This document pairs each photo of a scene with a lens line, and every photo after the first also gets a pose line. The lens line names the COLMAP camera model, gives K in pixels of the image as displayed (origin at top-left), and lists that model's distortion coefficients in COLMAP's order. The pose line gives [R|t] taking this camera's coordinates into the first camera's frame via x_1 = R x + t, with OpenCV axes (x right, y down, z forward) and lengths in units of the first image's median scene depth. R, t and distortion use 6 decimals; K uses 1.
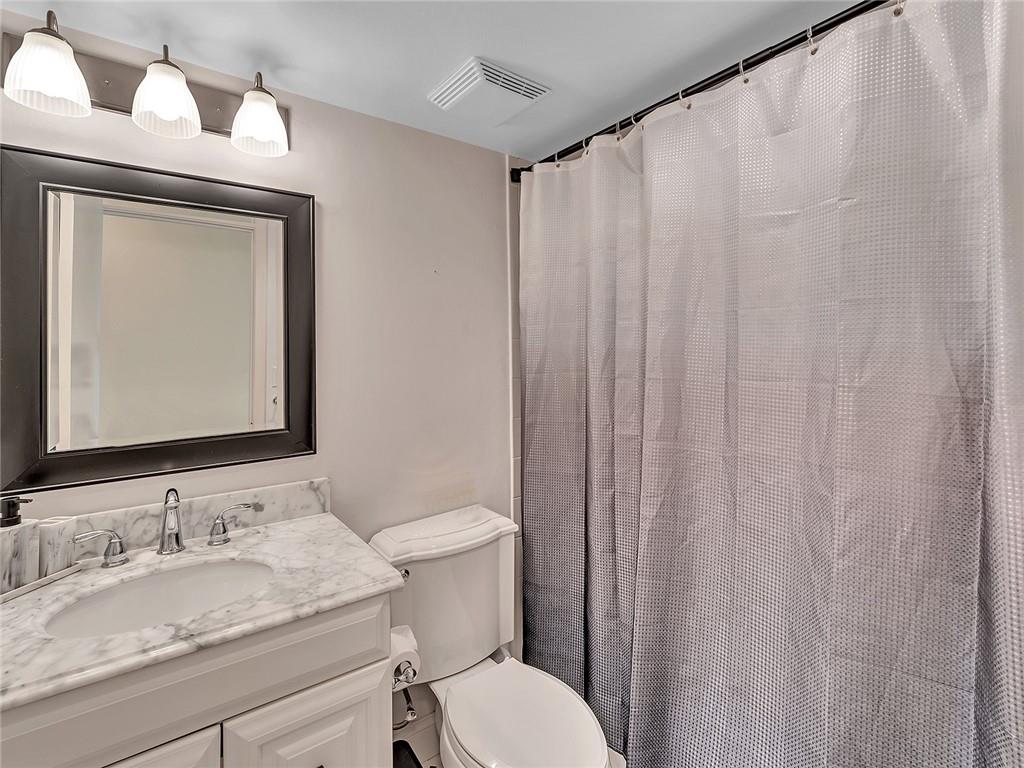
lens RADIAL K [[480.3, 0, 511.7], [0, 480.3, 349.1], [0, 0, 1]] dist [-0.000745, -0.000361]
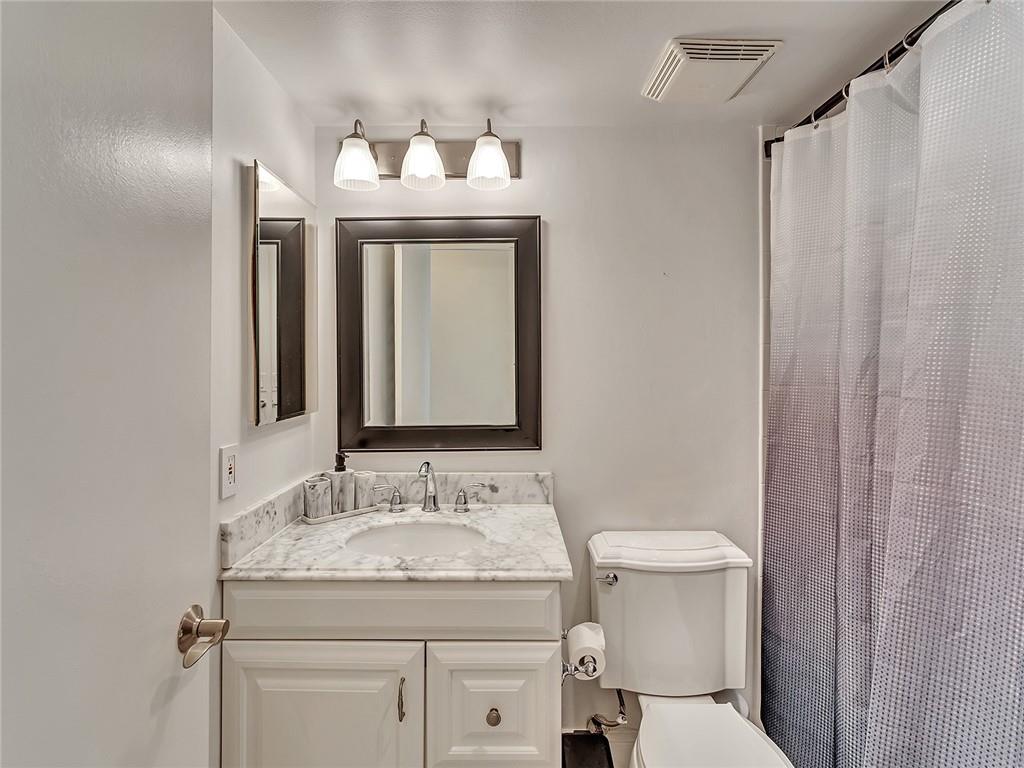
lens RADIAL K [[506.5, 0, 513.1], [0, 506.5, 367.0], [0, 0, 1]] dist [0.000079, -0.001072]
pose [[0.811112, 0.019289, -0.584573, 0.248868], [-0.003850, 0.999610, 0.027641, -0.006232], [0.584879, -0.020169, 0.810870, 0.020727]]
